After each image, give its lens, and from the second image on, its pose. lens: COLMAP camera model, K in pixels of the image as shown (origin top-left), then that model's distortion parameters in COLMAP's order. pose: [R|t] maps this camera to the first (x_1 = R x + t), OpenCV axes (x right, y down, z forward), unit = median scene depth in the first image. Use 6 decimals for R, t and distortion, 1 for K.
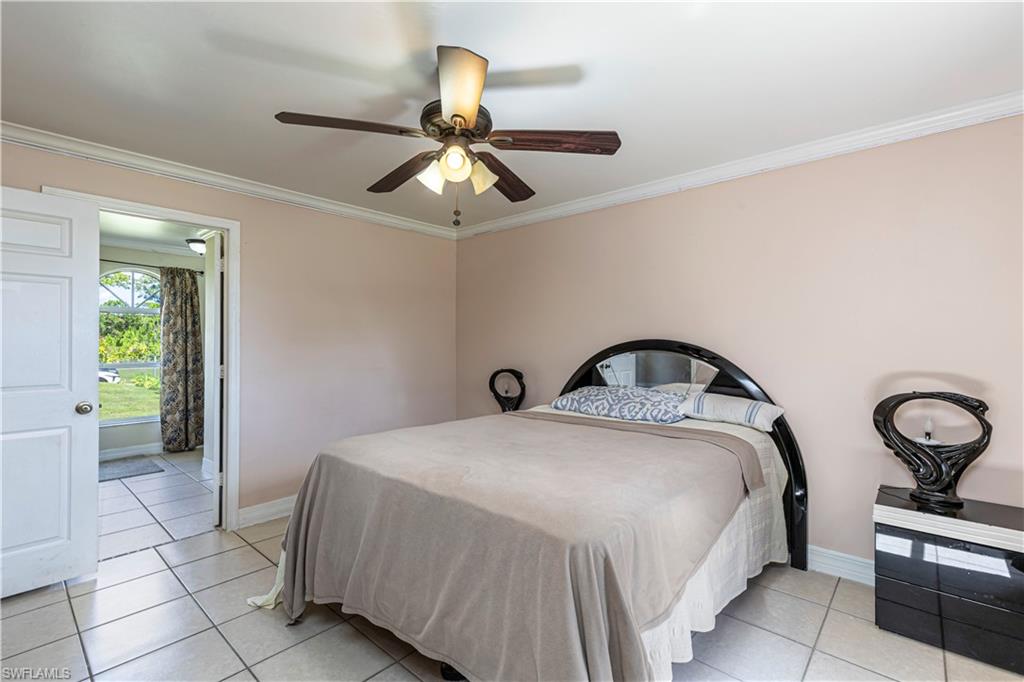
lens RADIAL K [[462.1, 0, 514.8], [0, 462.1, 347.1], [0, 0, 1]] dist [0.007903, -0.000861]
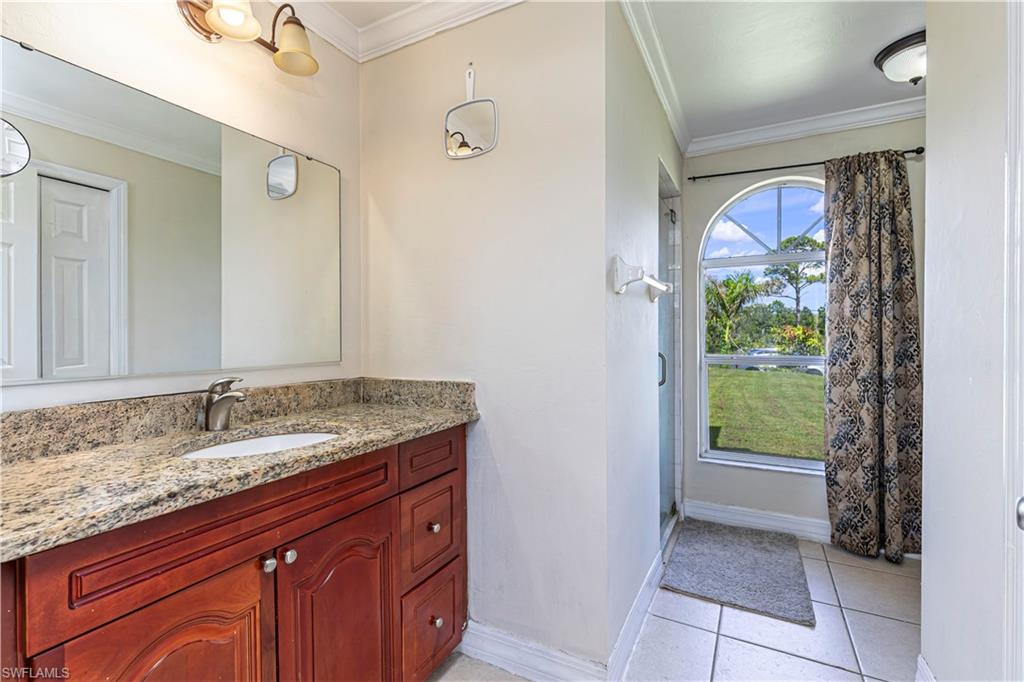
lens RADIAL K [[462.1, 0, 518.2], [0, 462.1, 342.5], [0, 0, 1]] dist [0.007903, -0.000861]
pose [[0.255636, 0.002878, -0.966769, -0.368062], [0.004301, 0.999982, 0.004114, 0.012807], [0.966764, -0.005210, 0.255619, 0.552891]]
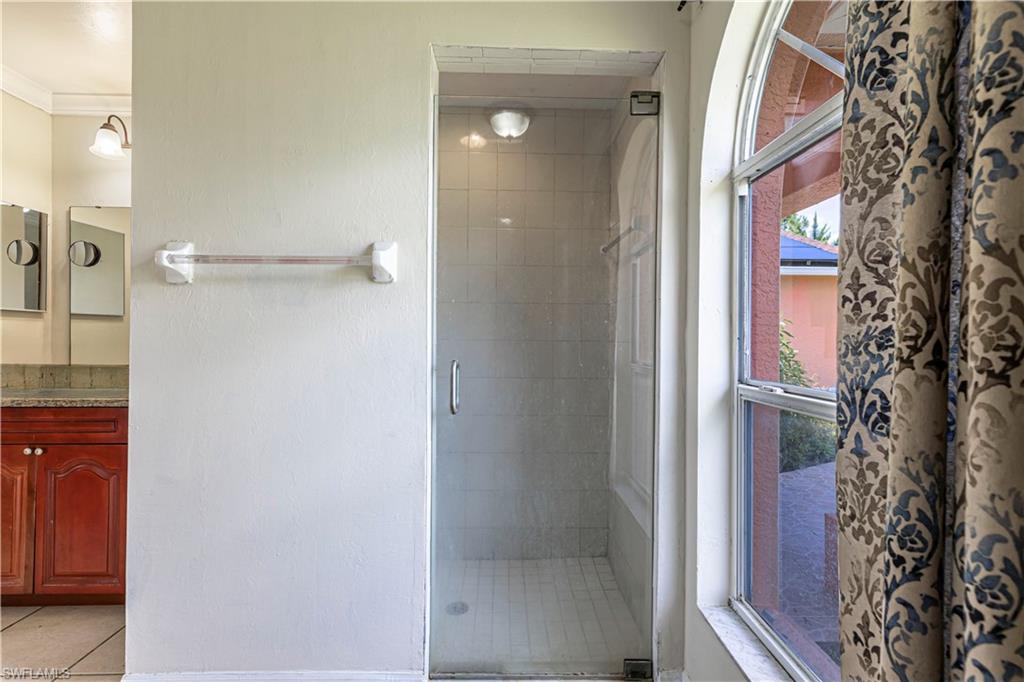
lens RADIAL K [[462.1, 0, 512.1], [0, 462.1, 339.8], [0, 0, 1]] dist [0.007903, -0.000861]
pose [[-0.733550, -0.010927, -0.679547, -0.580066], [-0.012202, 0.999921, -0.002907, 0.013318], [0.679525, 0.006160, -0.733626, 0.974565]]
